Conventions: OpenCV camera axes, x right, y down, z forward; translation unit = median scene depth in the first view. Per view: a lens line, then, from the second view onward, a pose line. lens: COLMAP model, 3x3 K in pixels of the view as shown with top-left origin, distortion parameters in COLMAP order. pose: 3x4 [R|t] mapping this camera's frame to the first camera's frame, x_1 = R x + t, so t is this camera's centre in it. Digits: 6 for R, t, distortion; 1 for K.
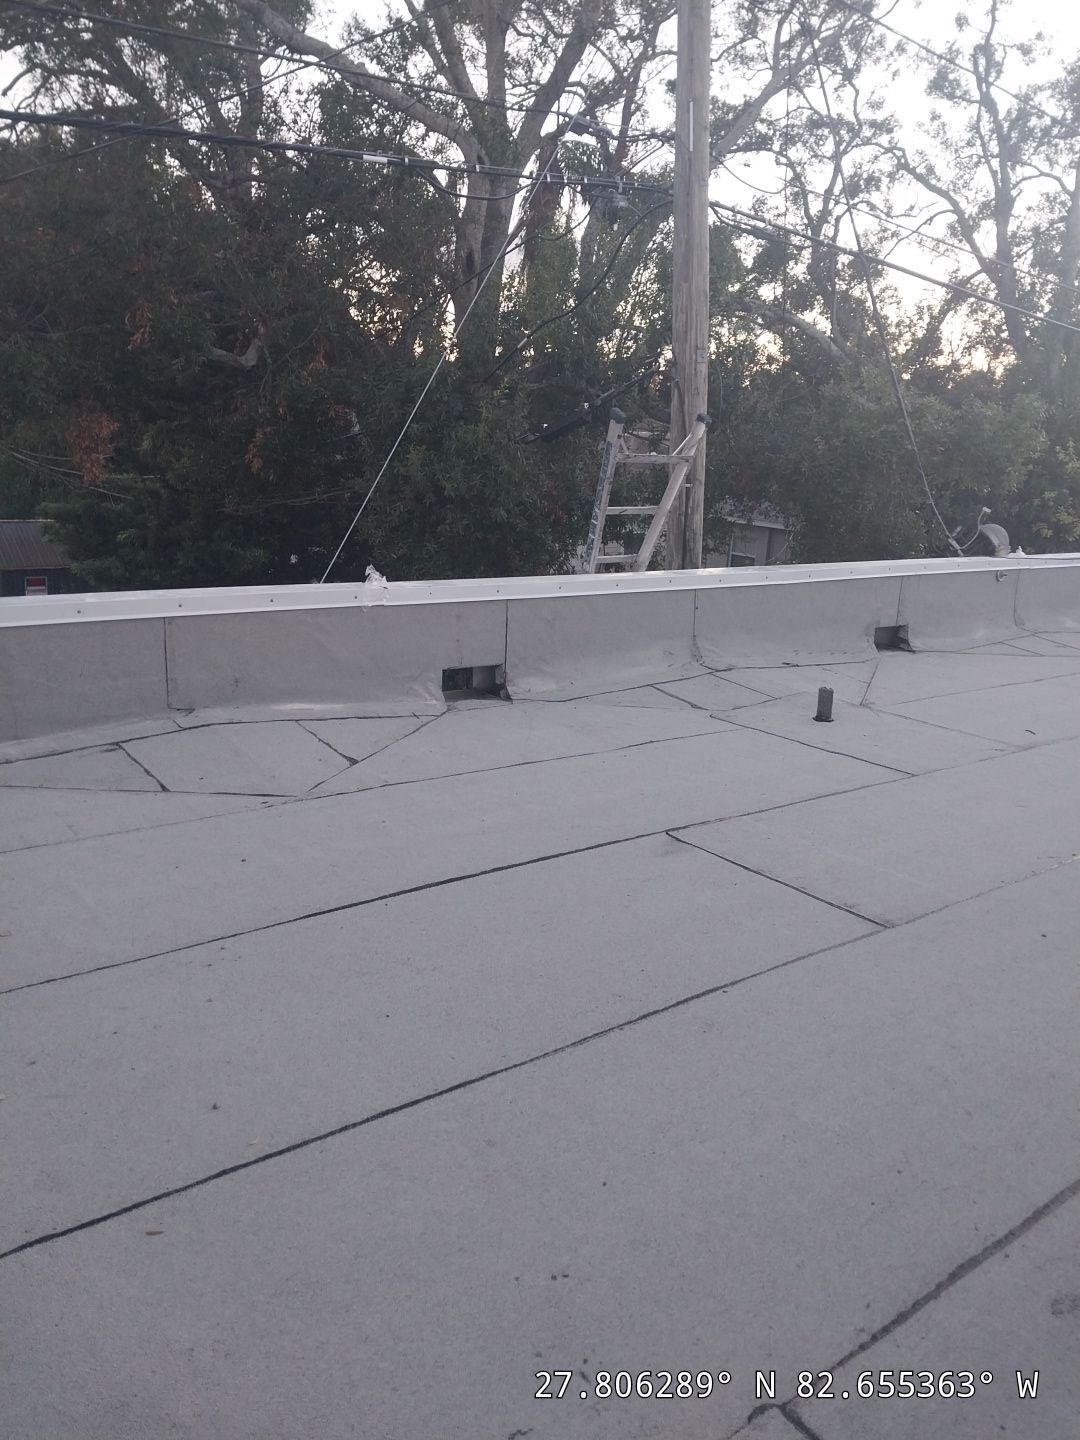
lens RADIAL K [[1143.7, 0, 540.0], [0, 1143.7, 720.0], [0, 0, 1]] dist [0.040219, -0.056317]
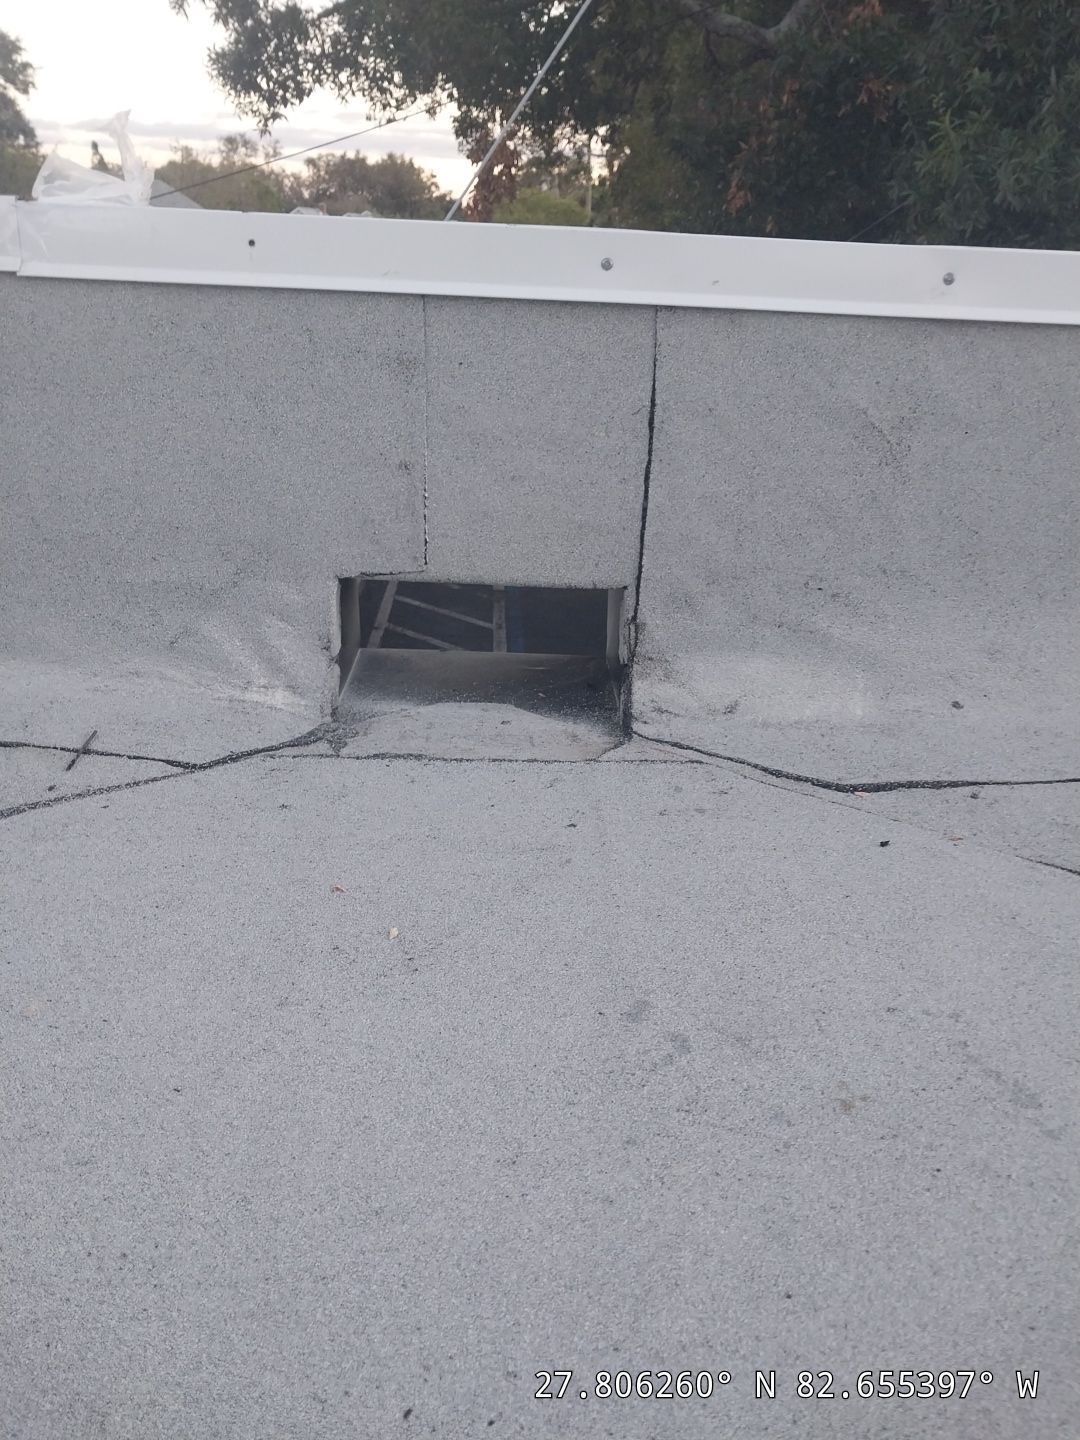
lens RADIAL K [[1152.1, 0, 540.0], [0, 1152.1, 720.0], [0, 0, 1]] dist [0.006438, 0.000856]
pose [[0.815077, 0.203321, -0.542503, 0.098628], [-0.145098, 0.978193, 0.148611, -0.057929], [0.560889, -0.042413, 0.826804, 0.815898]]
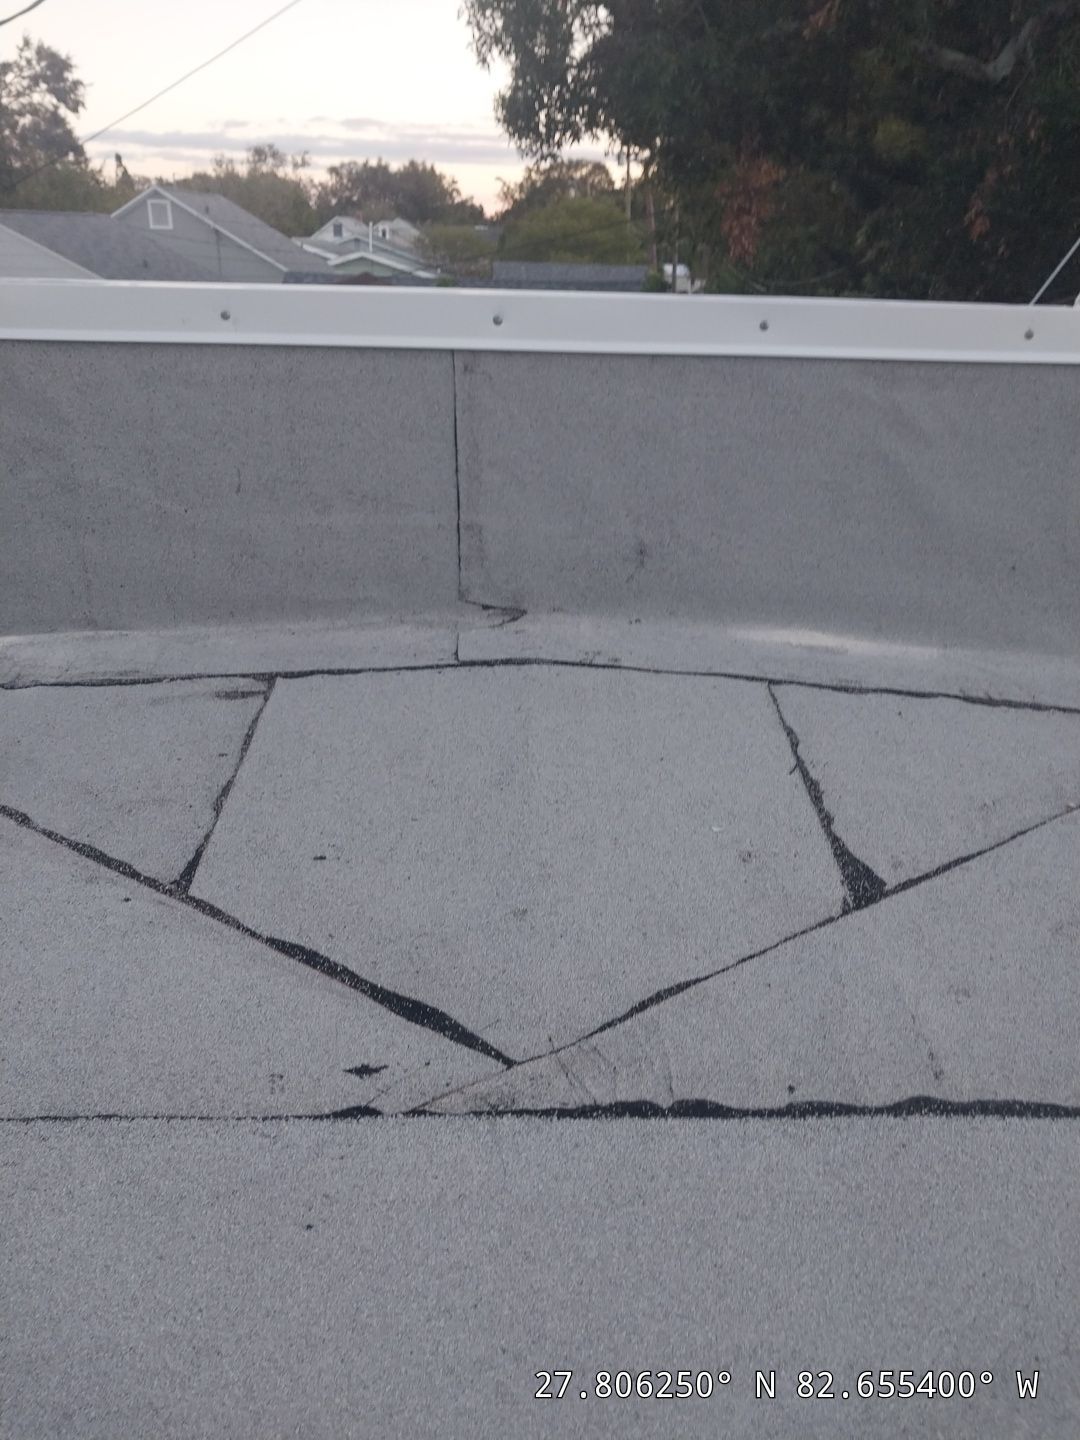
lens RADIAL K [[1143.7, 0, 540.0], [0, 1143.7, 720.0], [0, 0, 1]] dist [0.040219, -0.056317]
pose [[0.811238, 0.192484, -0.552126, -0.067057], [-0.130826, 0.980075, 0.149455, -0.027691], [0.569892, -0.049011, 0.820256, 0.597818]]
